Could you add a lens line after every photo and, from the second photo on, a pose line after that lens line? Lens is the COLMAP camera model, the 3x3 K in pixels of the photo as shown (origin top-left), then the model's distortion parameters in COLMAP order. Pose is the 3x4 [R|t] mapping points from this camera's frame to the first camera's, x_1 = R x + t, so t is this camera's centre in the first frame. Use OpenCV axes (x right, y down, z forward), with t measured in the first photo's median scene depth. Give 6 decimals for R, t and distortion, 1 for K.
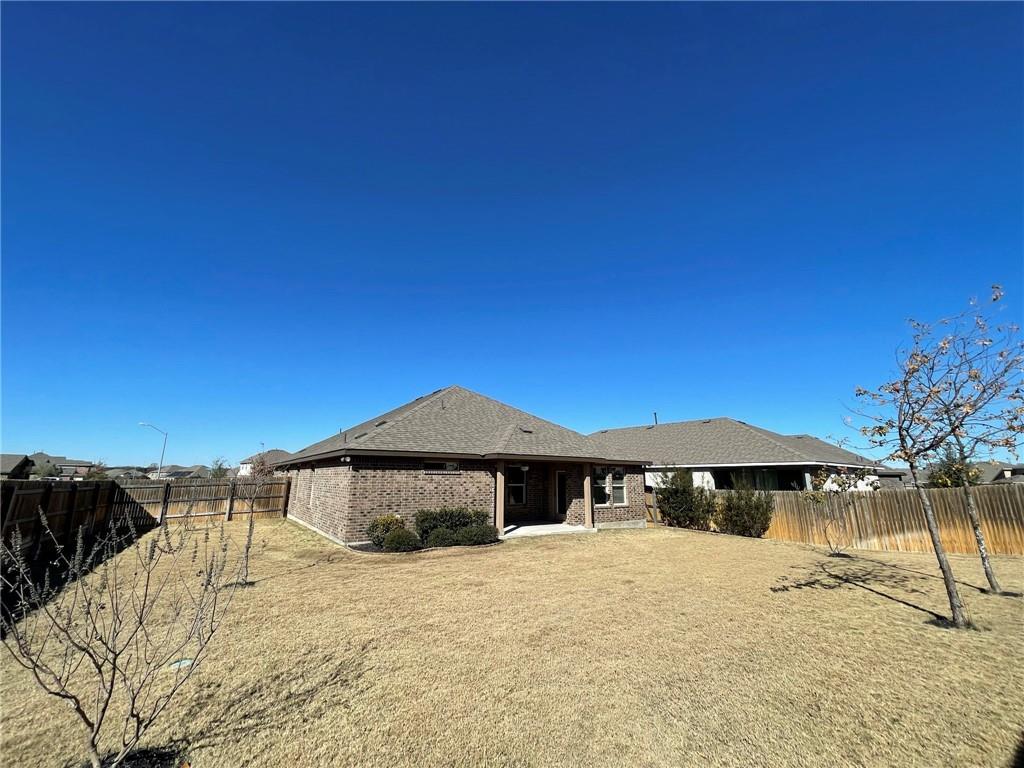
lens RADIAL K [[412.0, 0, 510.2], [0, 412.0, 384.0], [0, 0, 1]] dist [0.000600, 0.000368]
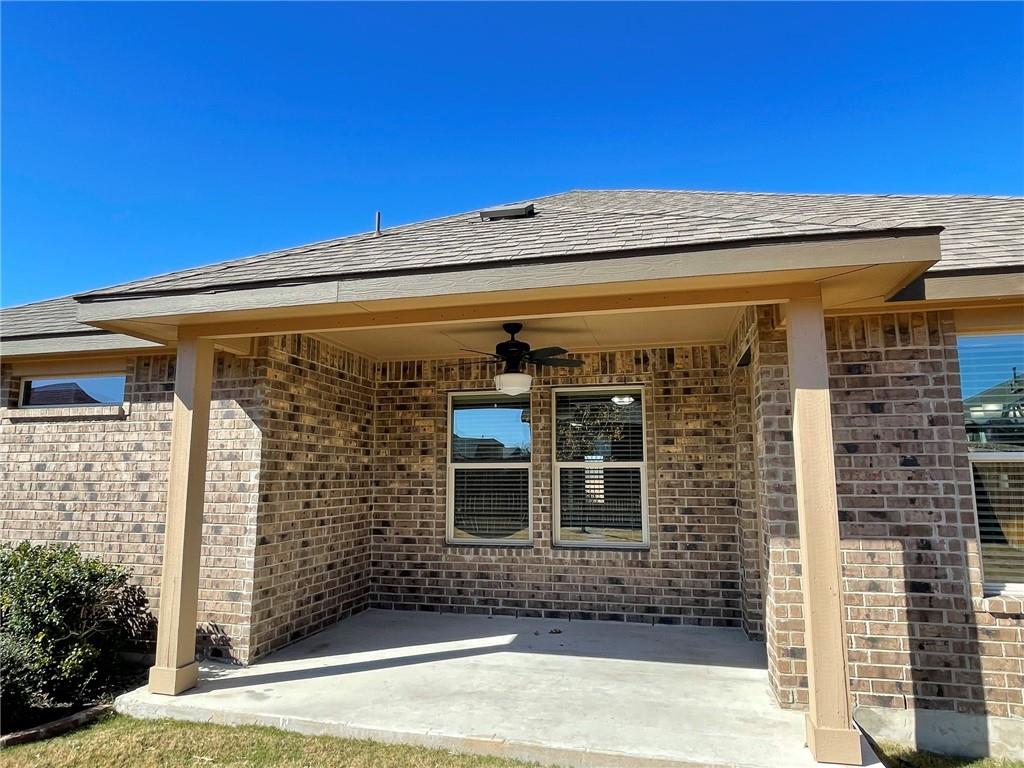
lens RADIAL K [[653.3, 0, 512.0], [0, 653.3, 384.0], [0, 0, 1]] dist [-0.007988, -0.002569]
pose [[0.650537, -0.116603, -0.750470, 0.345094], [0.173750, 0.984787, -0.002396, 0.244756], [0.739332, -0.128835, 0.660900, 0.923391]]
